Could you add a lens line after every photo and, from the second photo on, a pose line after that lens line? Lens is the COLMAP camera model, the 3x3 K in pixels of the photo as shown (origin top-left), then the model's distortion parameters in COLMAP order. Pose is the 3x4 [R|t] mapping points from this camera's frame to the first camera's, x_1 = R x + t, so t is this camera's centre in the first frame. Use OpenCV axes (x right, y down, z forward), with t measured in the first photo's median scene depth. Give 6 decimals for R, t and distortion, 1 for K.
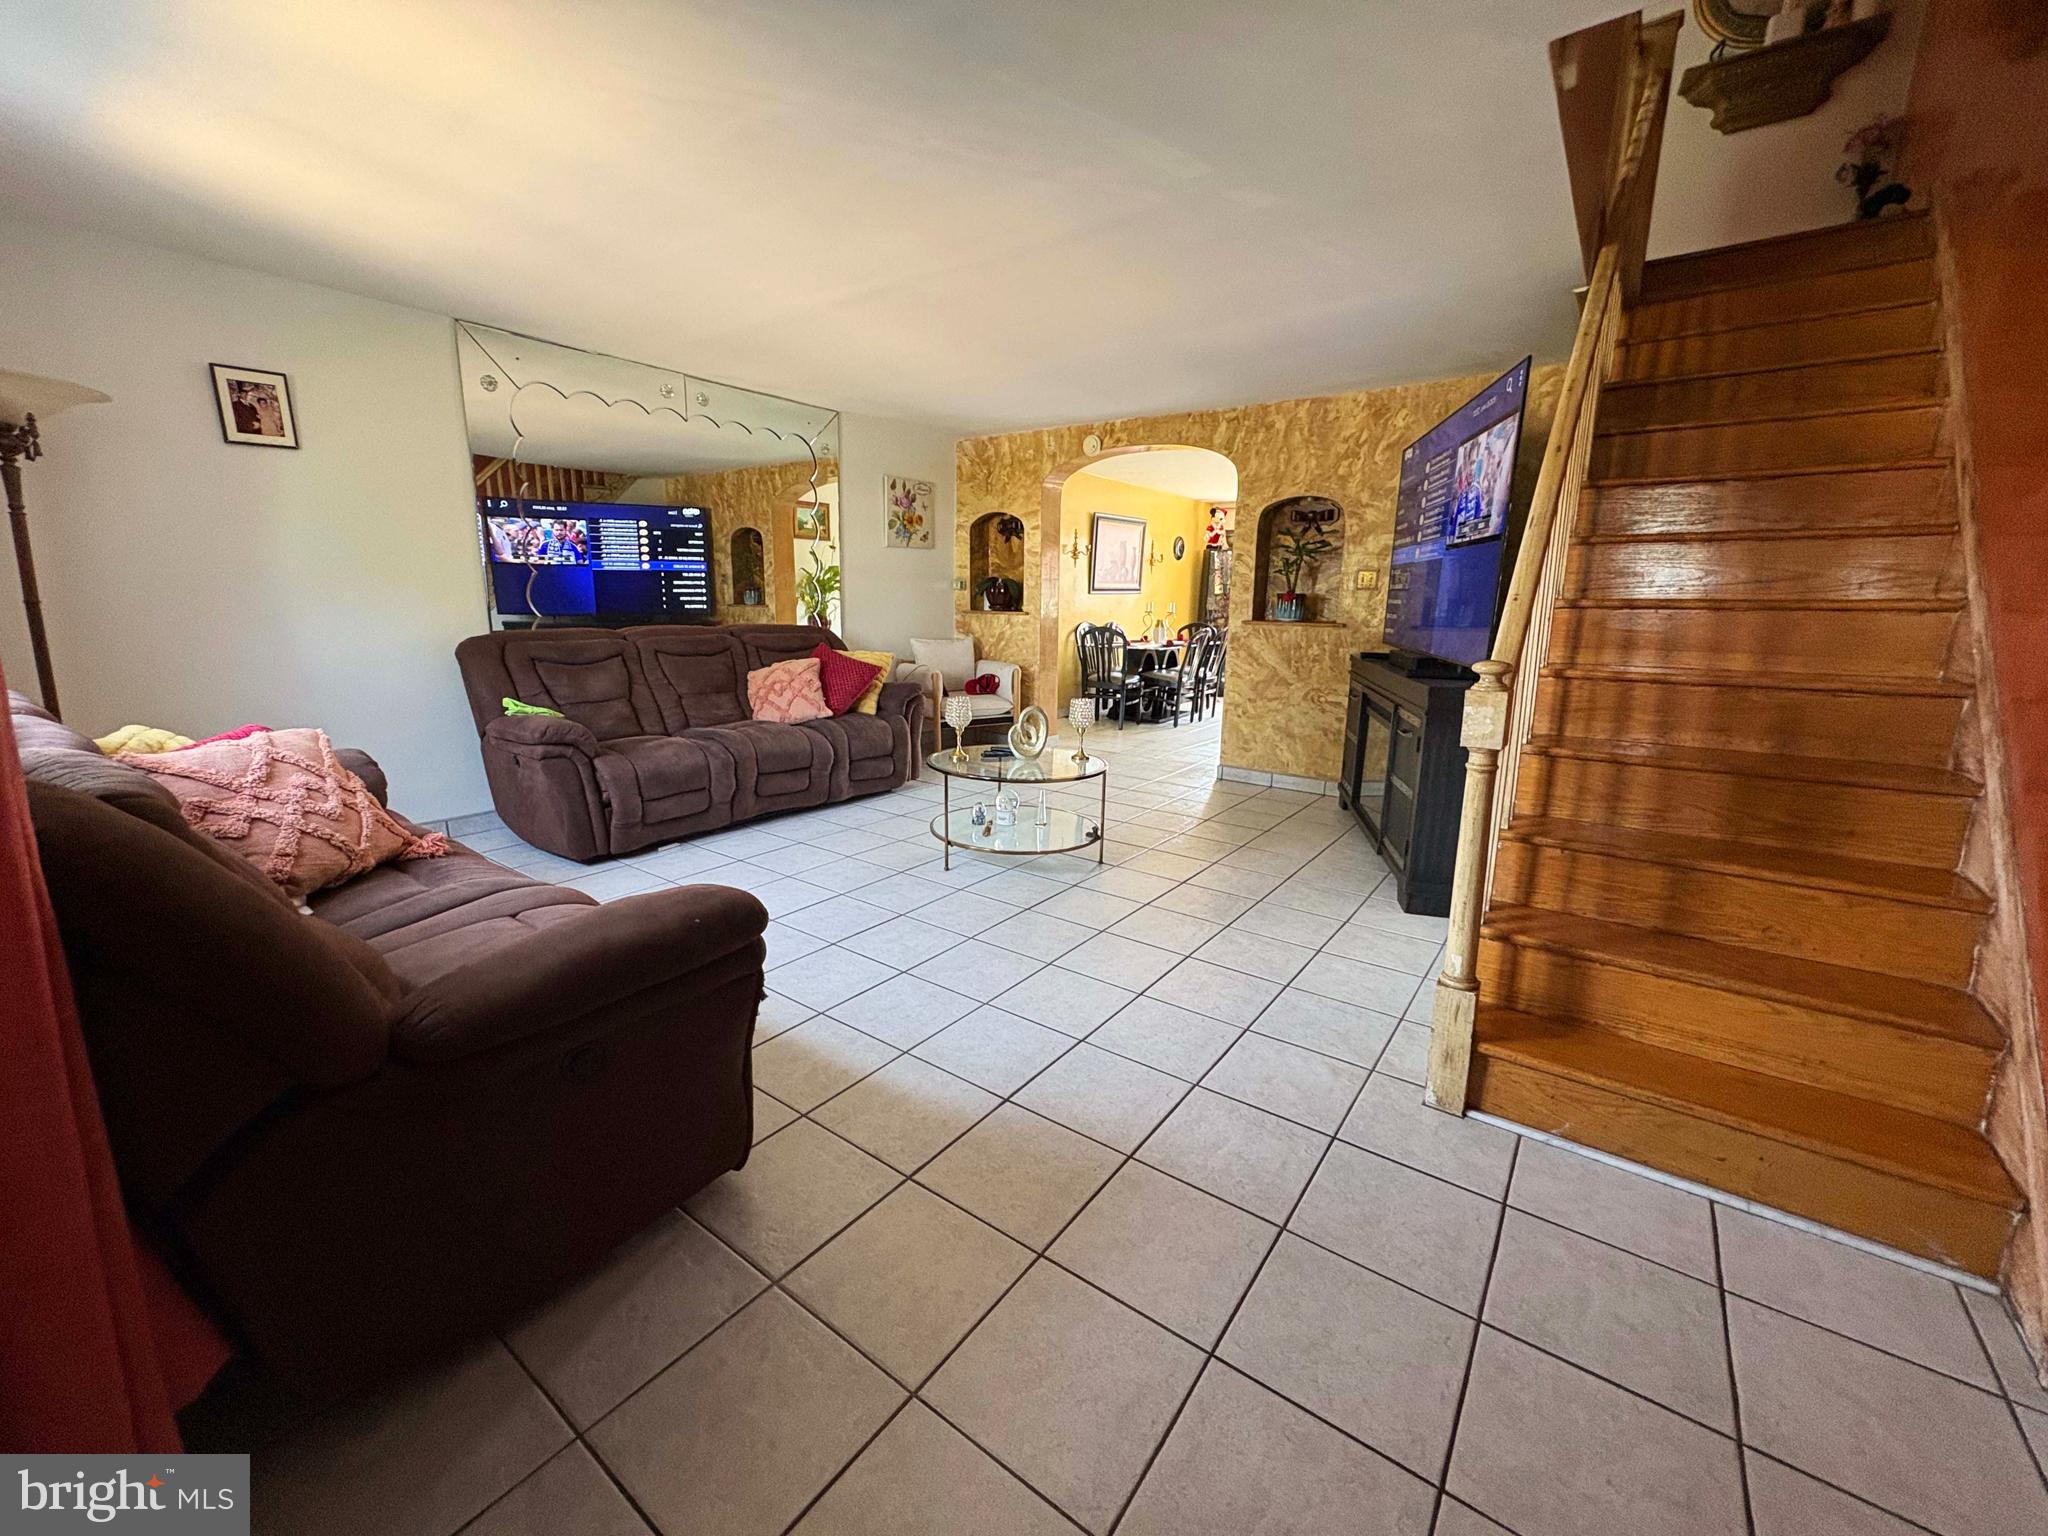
lens RADIAL K [[815.4, 0, 1021.2], [0, 815.4, 762.9], [0, 0, 1]] dist [0.000407, -0.000209]
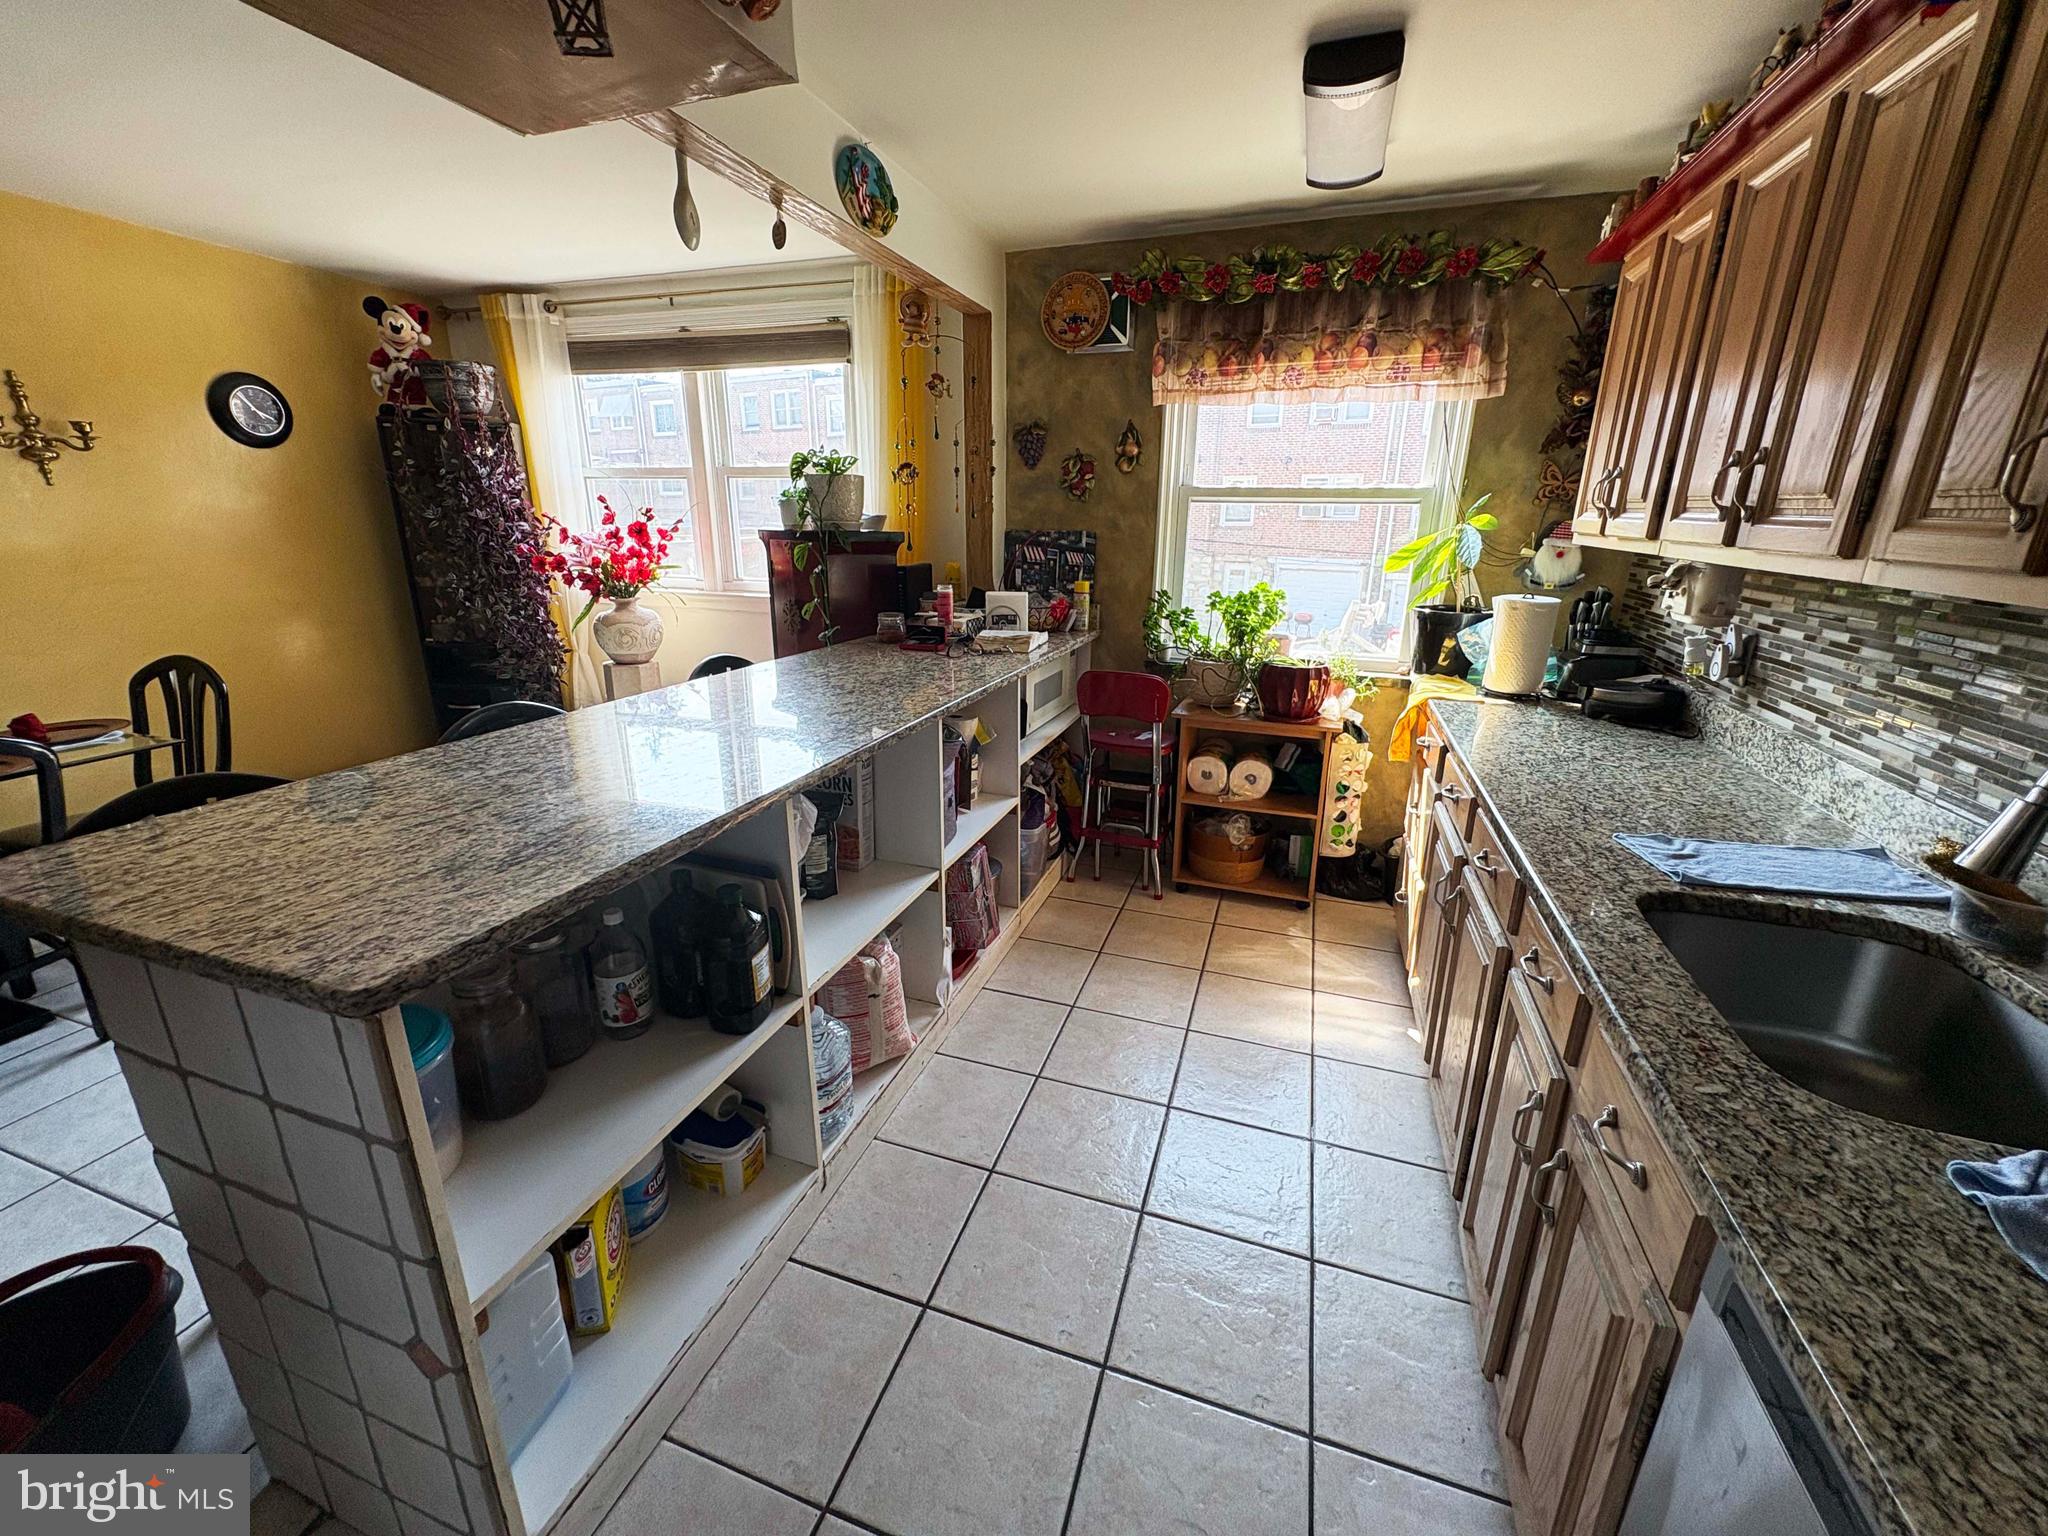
lens RADIAL K [[815.4, 0, 1023.7], [0, 815.4, 765.5], [0, 0, 1]] dist [0.000407, -0.000209]
pose [[0.952789, -0.091061, 0.289658, 0.427836], [0.058576, 0.991174, 0.118924, -0.149708], [-0.297931, -0.096343, 0.949713, 0.616603]]
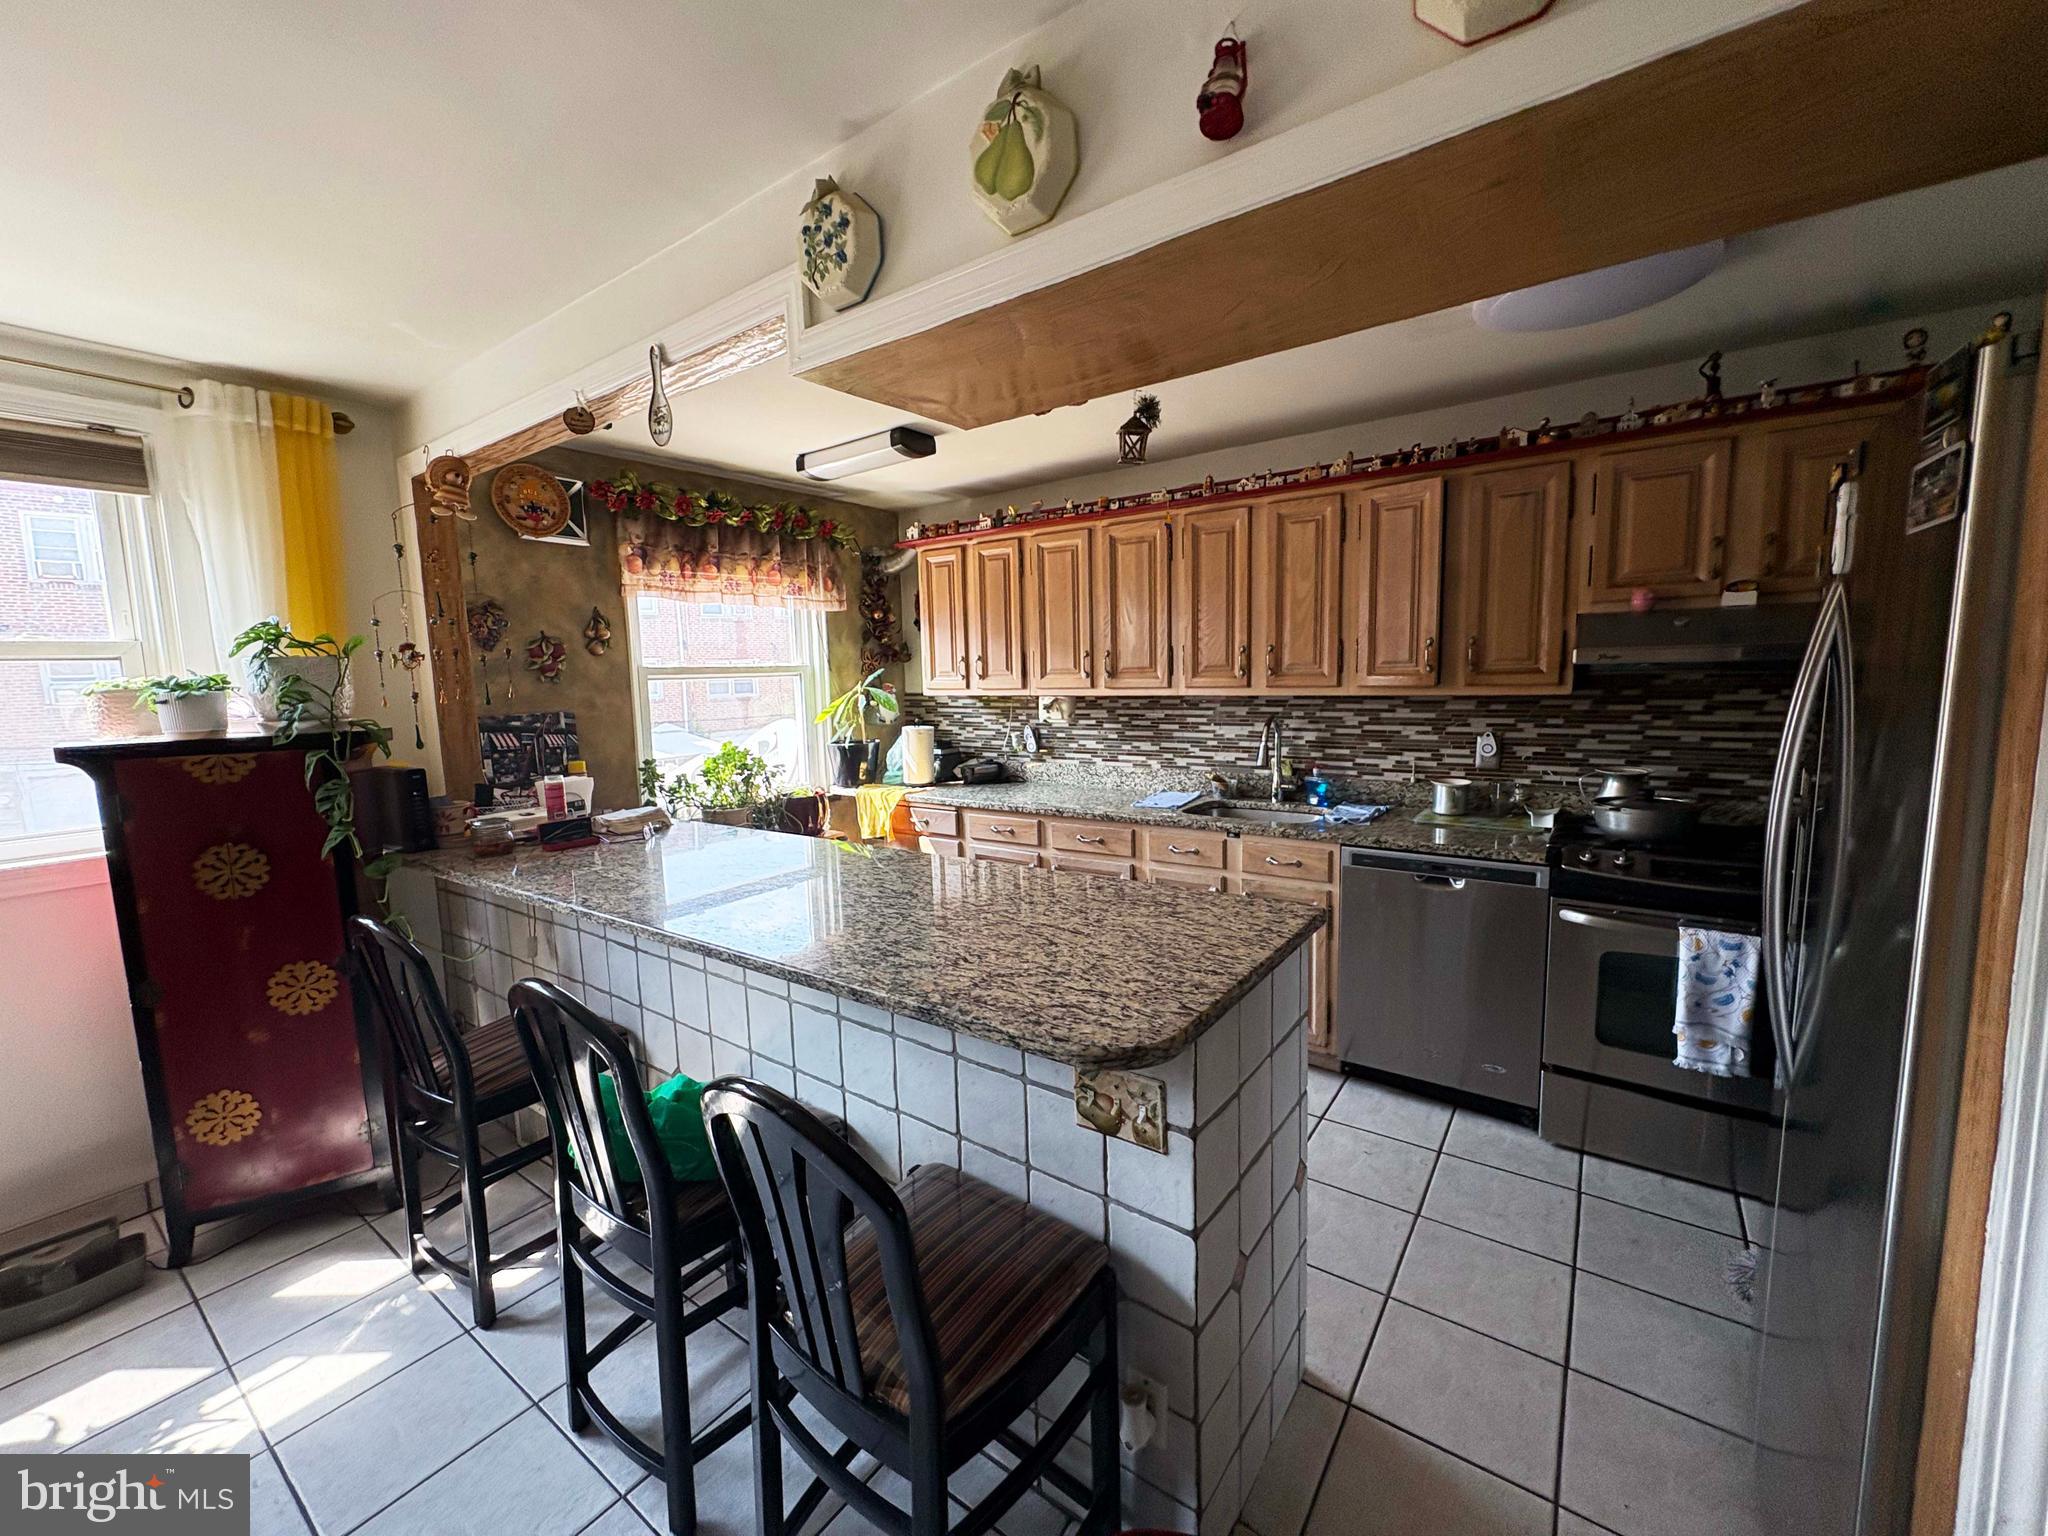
lens RADIAL K [[815.4, 0, 1022.4], [0, 815.4, 765.5], [0, 0, 1]] dist [0.000407, -0.000209]
pose [[-0.009023, -0.123890, 0.992255, 0.208794], [0.222569, 0.967155, 0.122780, -0.186286], [-0.974875, 0.221953, 0.018847, 0.773553]]
